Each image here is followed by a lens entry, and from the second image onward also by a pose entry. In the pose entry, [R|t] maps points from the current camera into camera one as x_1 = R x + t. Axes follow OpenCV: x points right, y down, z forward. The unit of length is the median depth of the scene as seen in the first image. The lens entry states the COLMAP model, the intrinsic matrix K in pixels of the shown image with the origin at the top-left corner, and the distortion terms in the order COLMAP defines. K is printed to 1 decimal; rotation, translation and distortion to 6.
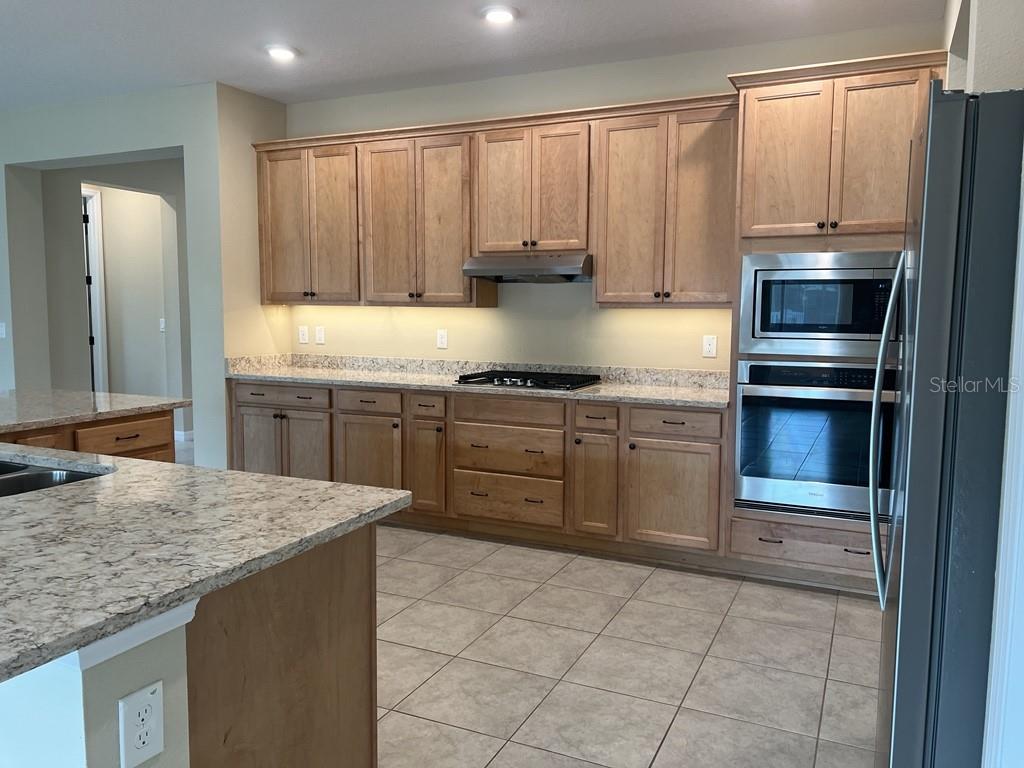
lens RADIAL K [[773.2, 0, 515.5], [0, 773.2, 381.2], [0, 0, 1]] dist [0.030550, -0.033455]
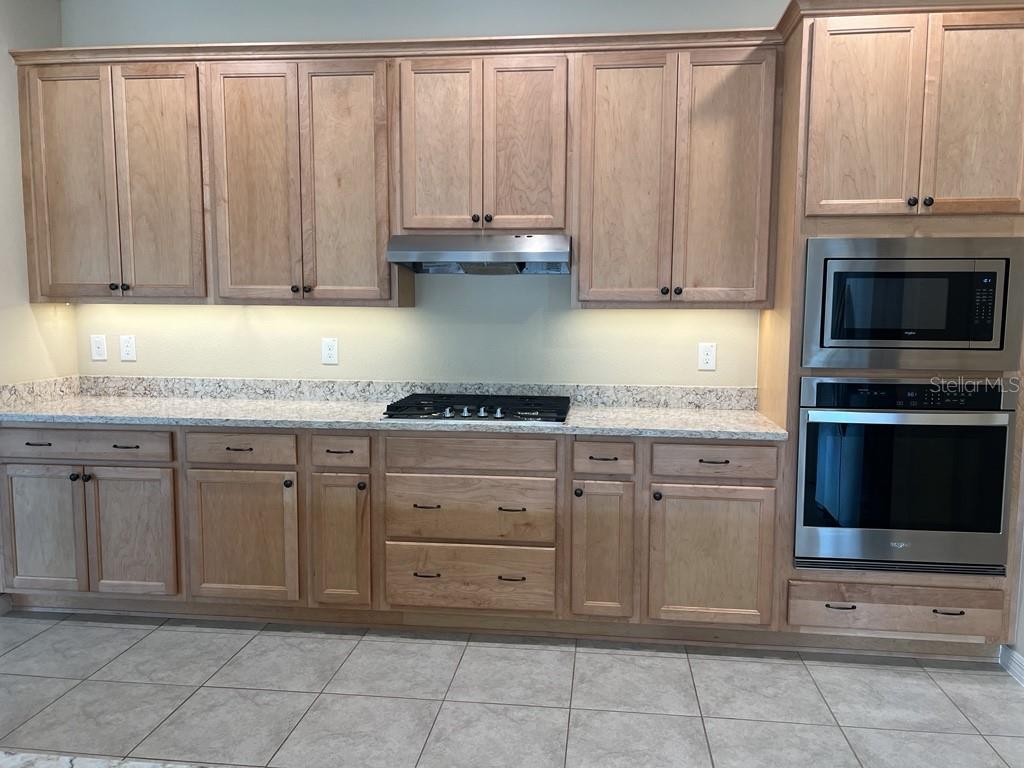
lens RADIAL K [[773.2, 0, 517.8], [0, 773.2, 383.6], [0, 0, 1]] dist [0.030550, -0.033455]
pose [[0.946185, -0.033216, 0.321916, -0.183027], [0.031084, 0.999448, 0.011764, -0.031185], [-0.322129, -0.001124, 0.946695, 0.300663]]
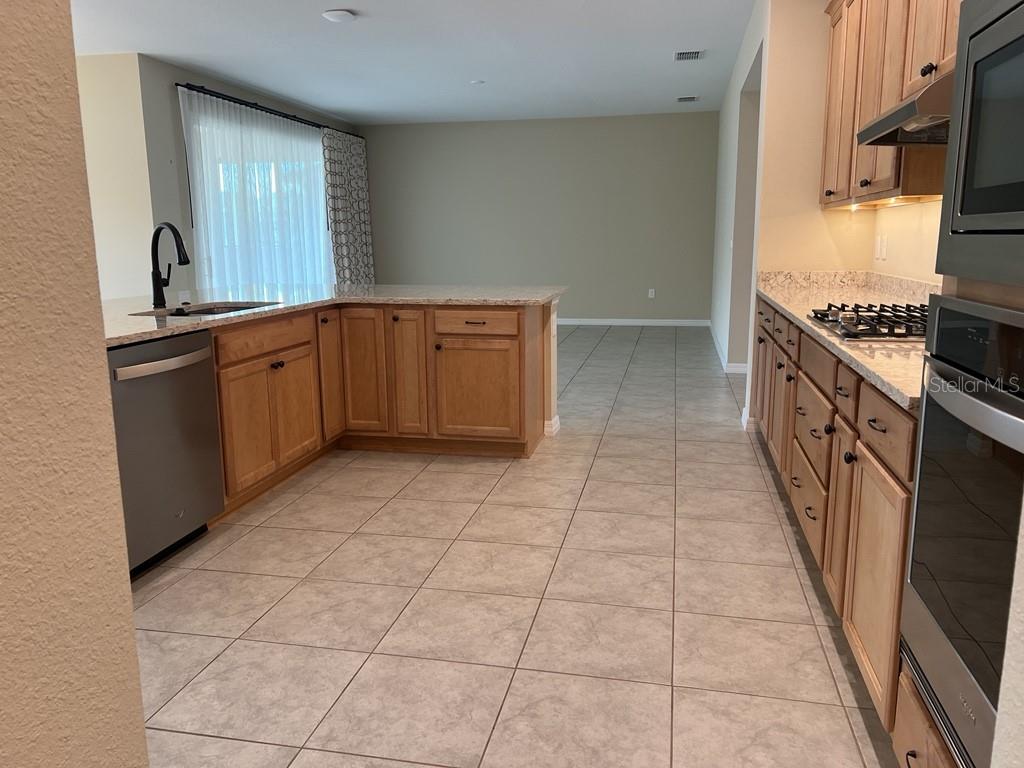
lens RADIAL K [[773.2, 0, 519.3], [0, 773.2, 379.7], [0, 0, 1]] dist [0.030550, -0.033455]
pose [[0.227362, 0.167109, -0.959365, 0.513498], [-0.083827, 0.984868, 0.151685, -0.021587], [0.970196, 0.045934, 0.237930, 0.585476]]
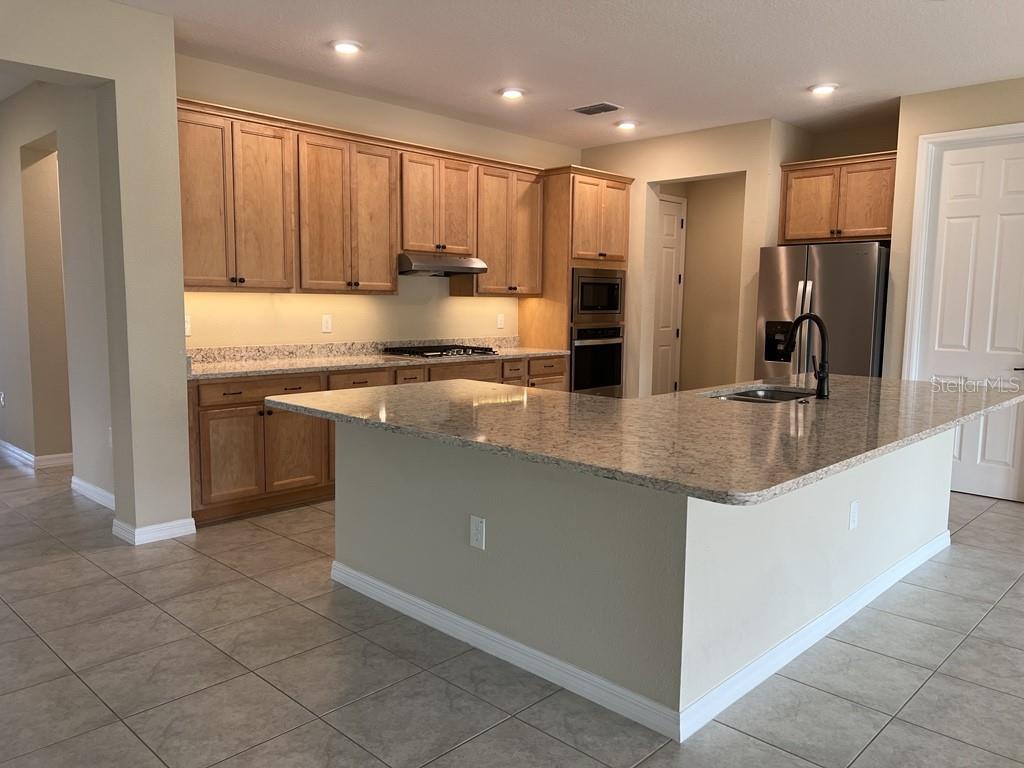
lens RADIAL K [[773.2, 0, 517.7], [0, 773.2, 392.0], [0, 0, 1]] dist [0.030550, -0.033455]
pose [[0.319877, -0.118827, 0.939978, -1.178636], [0.078698, 0.992008, 0.098623, -0.051986], [-0.944185, 0.042427, 0.326672, 0.448075]]
